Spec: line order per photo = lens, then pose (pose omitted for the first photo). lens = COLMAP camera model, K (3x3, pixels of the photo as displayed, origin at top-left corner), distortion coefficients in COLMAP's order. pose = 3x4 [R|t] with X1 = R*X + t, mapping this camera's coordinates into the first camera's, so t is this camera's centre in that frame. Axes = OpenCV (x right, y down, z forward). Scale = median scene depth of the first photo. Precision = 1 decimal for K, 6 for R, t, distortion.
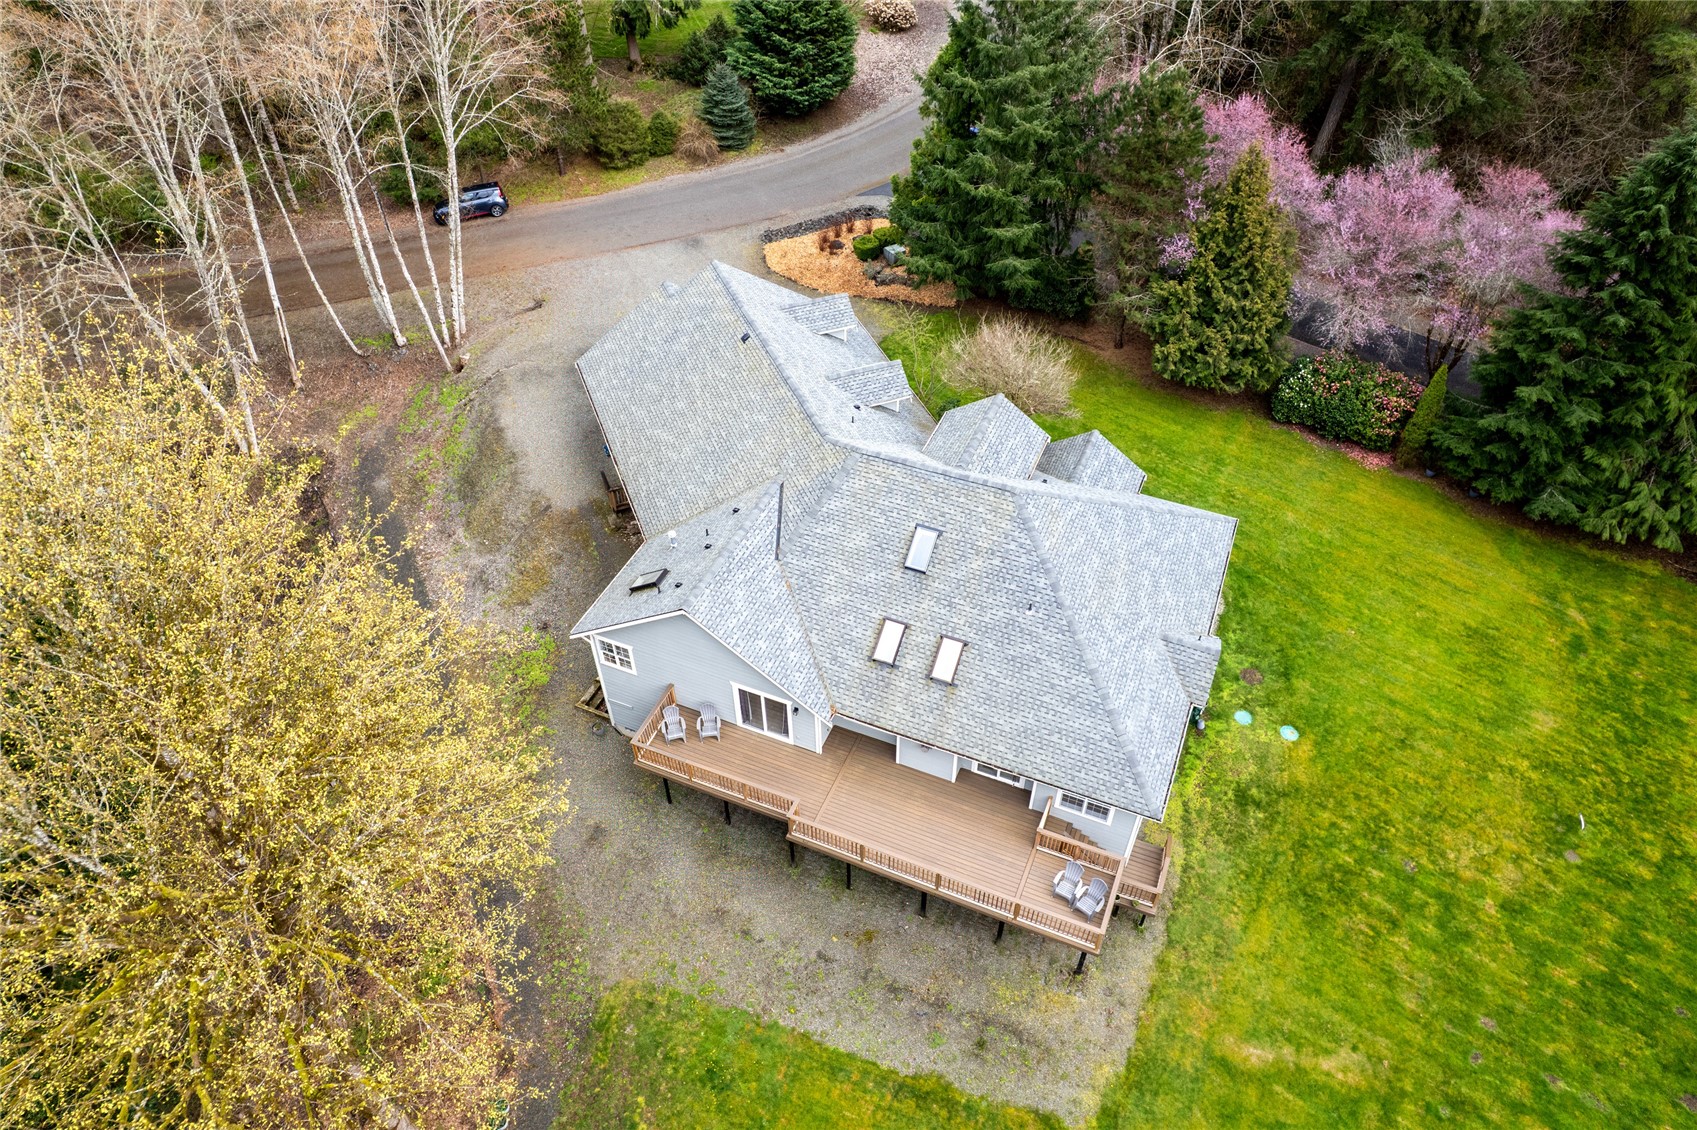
lens RADIAL K [[1083.8, 0, 859.6], [0, 1083.8, 566.5], [0, 0, 1]] dist [-0.048166, 0.038677]
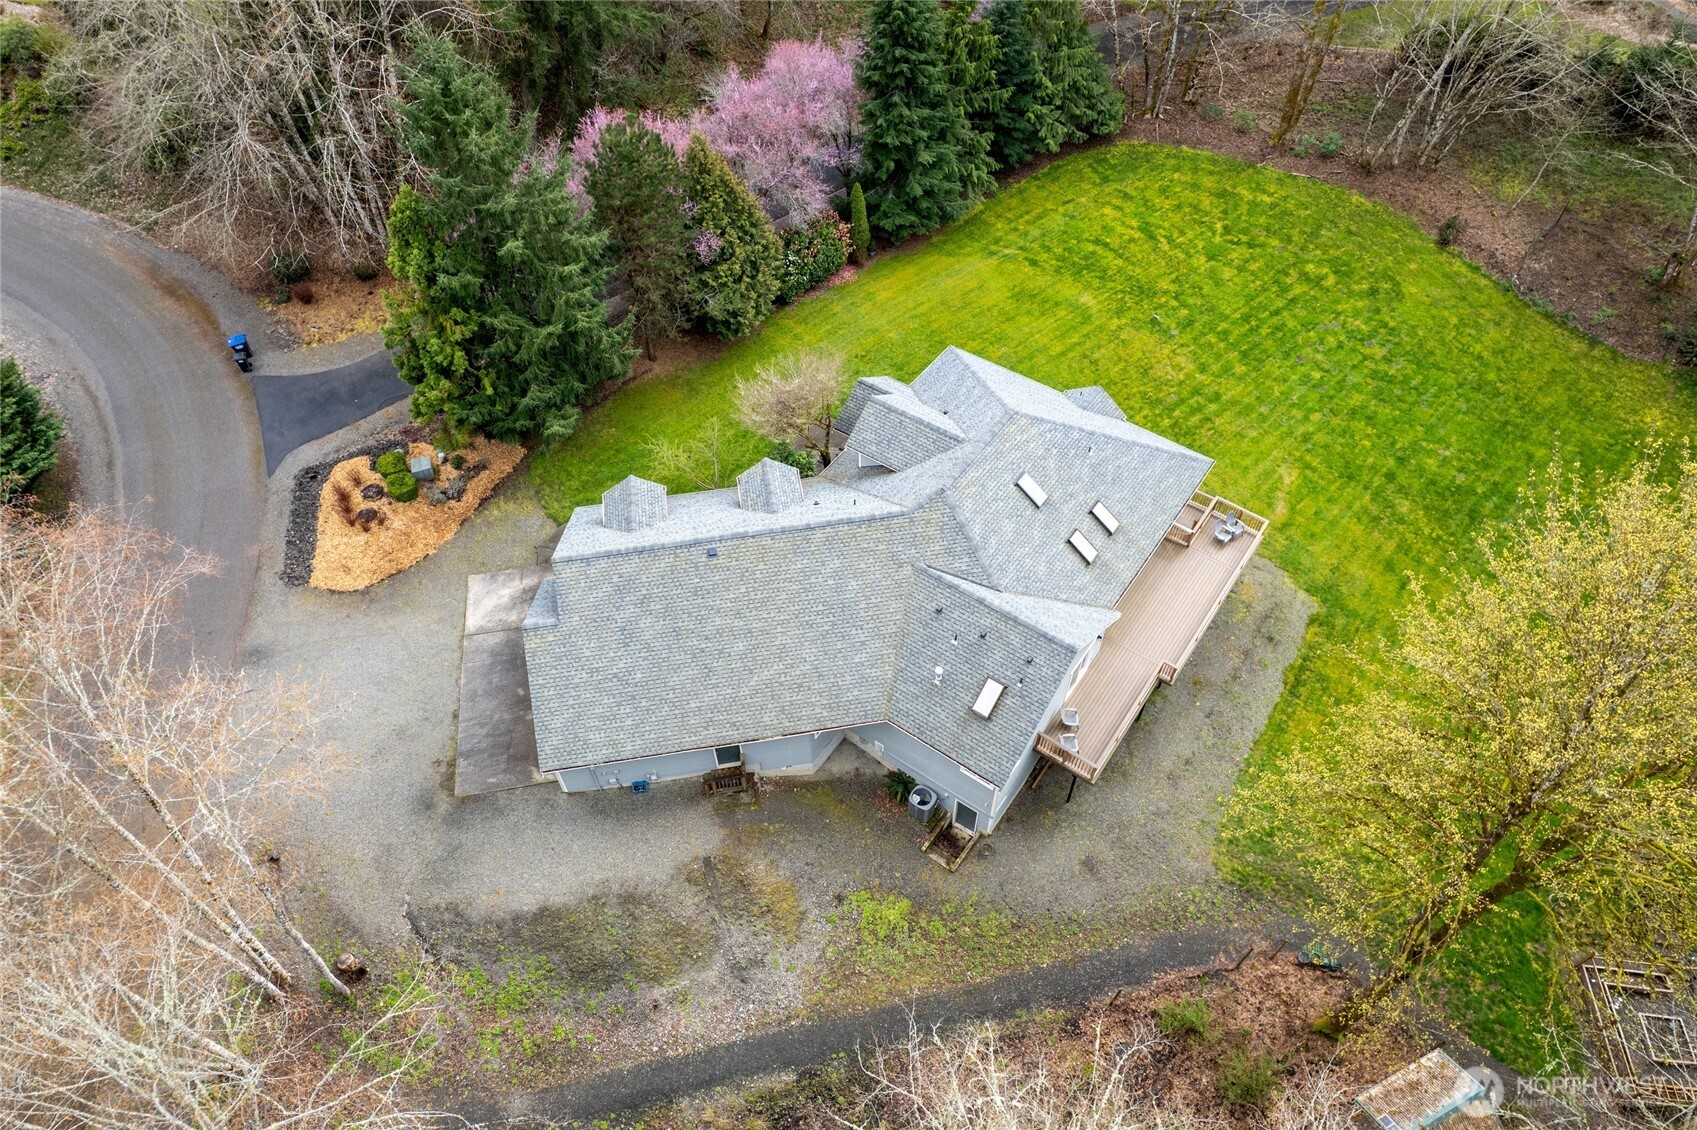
lens RADIAL K [[1083.8, 0, 852.1], [0, 1083.8, 566.4], [0, 0, 1]] dist [-0.048166, 0.038677]
pose [[0.217483, -0.757775, 0.615205, -0.806191], [0.684019, 0.567954, 0.457763, -0.665030], [-0.696290, 0.321256, 0.641853, 0.353754]]
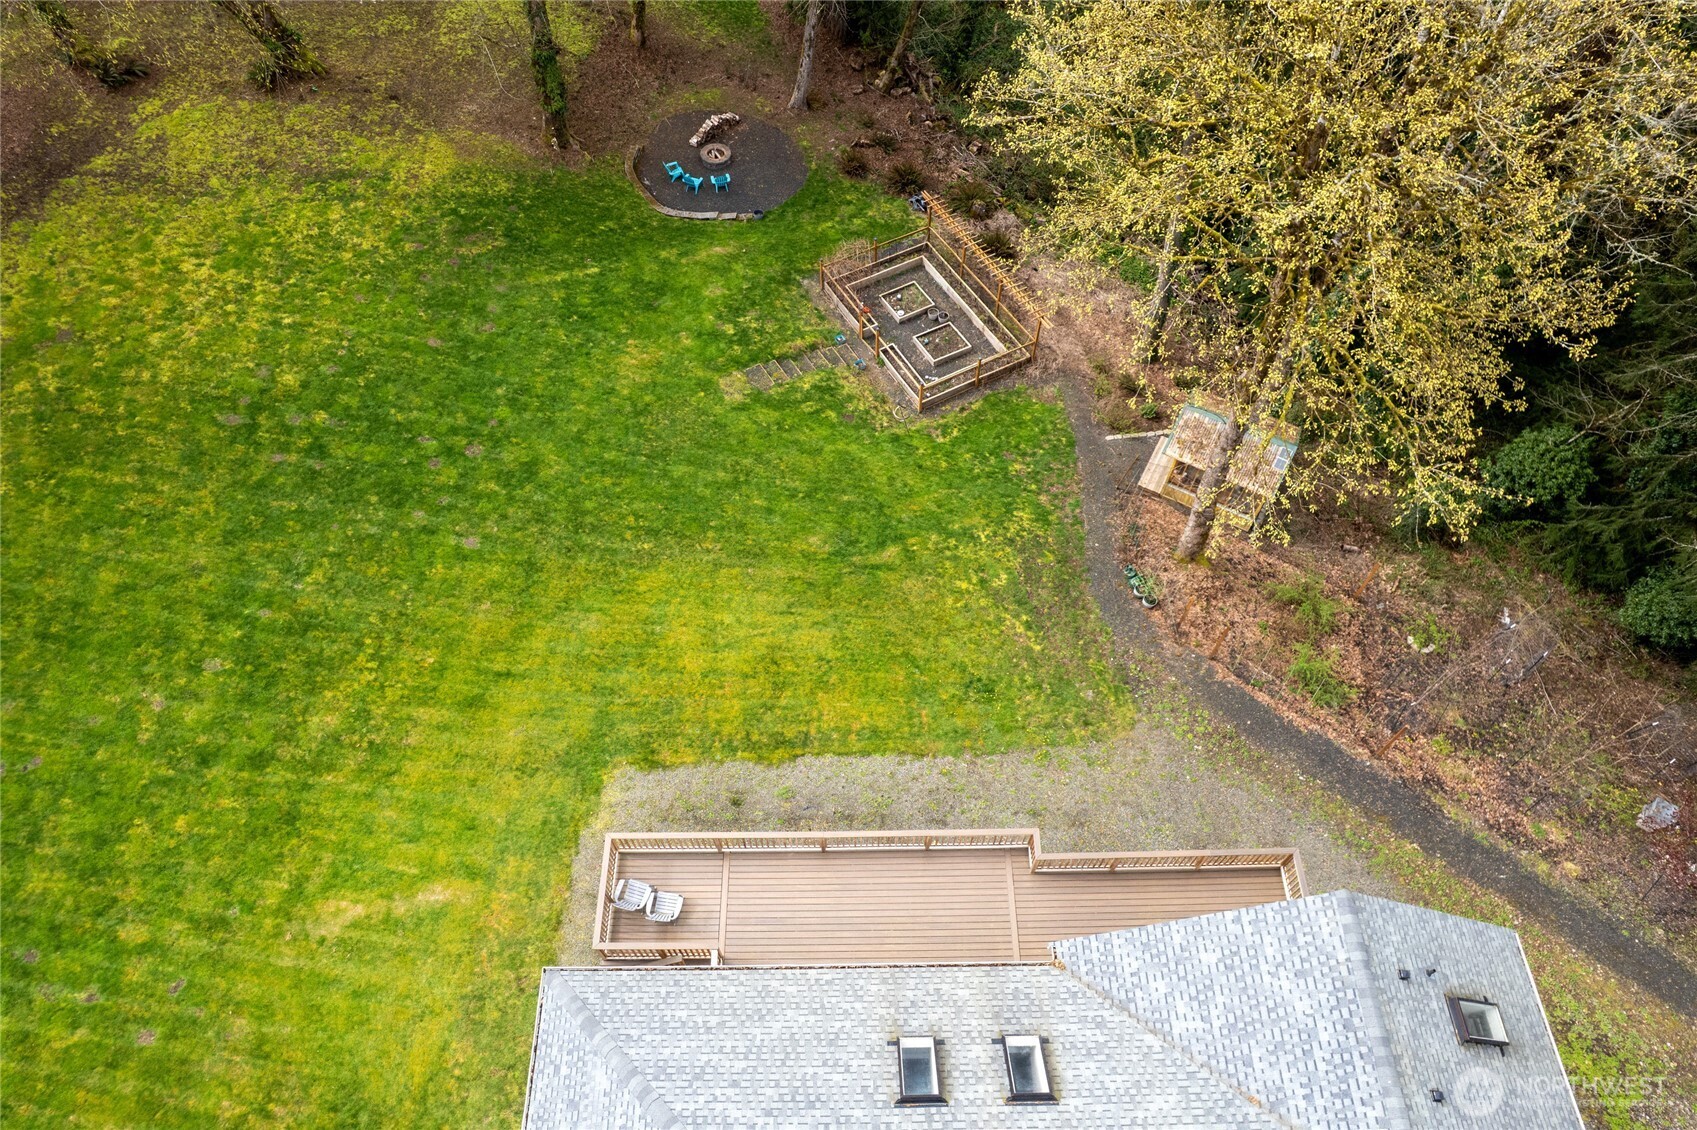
lens RADIAL K [[1083.8, 0, 843.7], [0, 1083.8, 563.9], [0, 0, 1]] dist [-0.048166, 0.038677]
pose [[-0.918029, 0.338125, -0.207110, 0.136621], [-0.271226, -0.154472, 0.950039, -0.378120], [0.289239, 0.928337, 0.233518, 0.565688]]
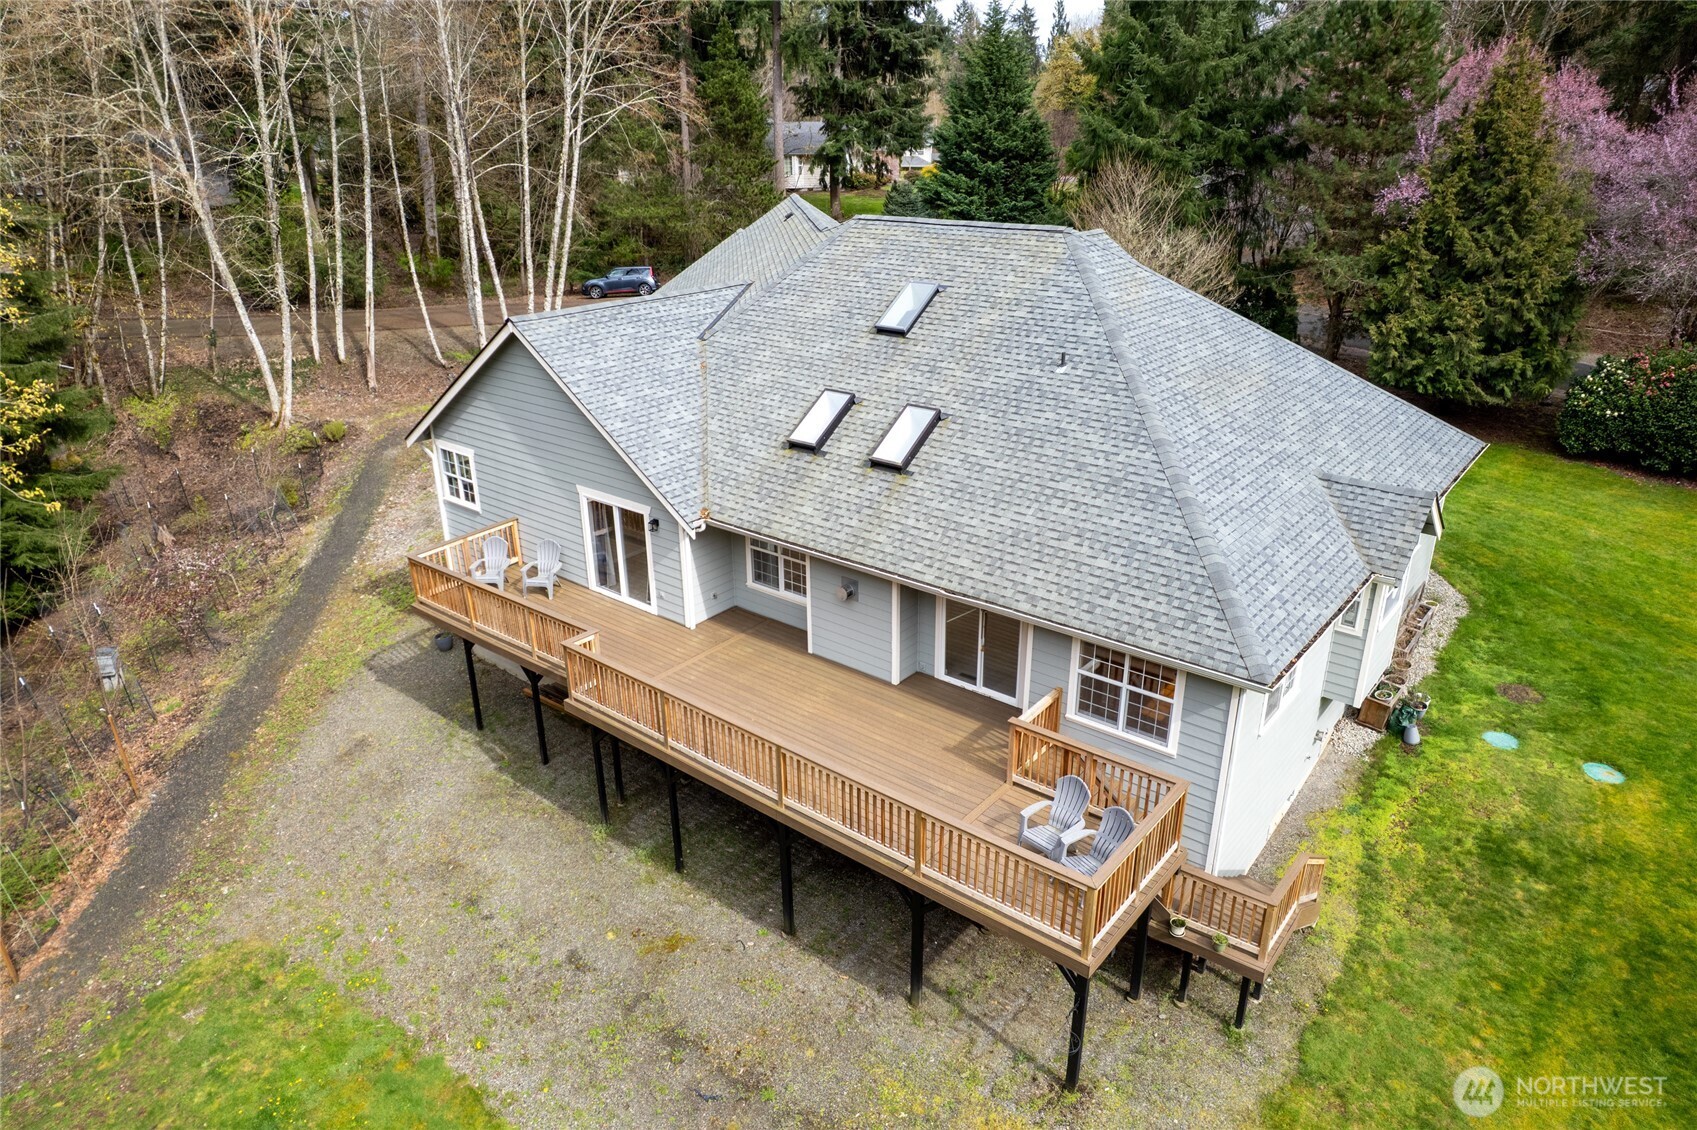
lens RADIAL K [[1083.8, 0, 850.0], [0, 1083.8, 562.7], [0, 0, 1]] dist [-0.048166, 0.038677]
pose [[0.961460, 0.104681, -0.254235, 0.191076], [-0.189580, 0.922123, -0.337265, 0.321352], [0.199131, 0.372465, 0.906431, 0.474614]]
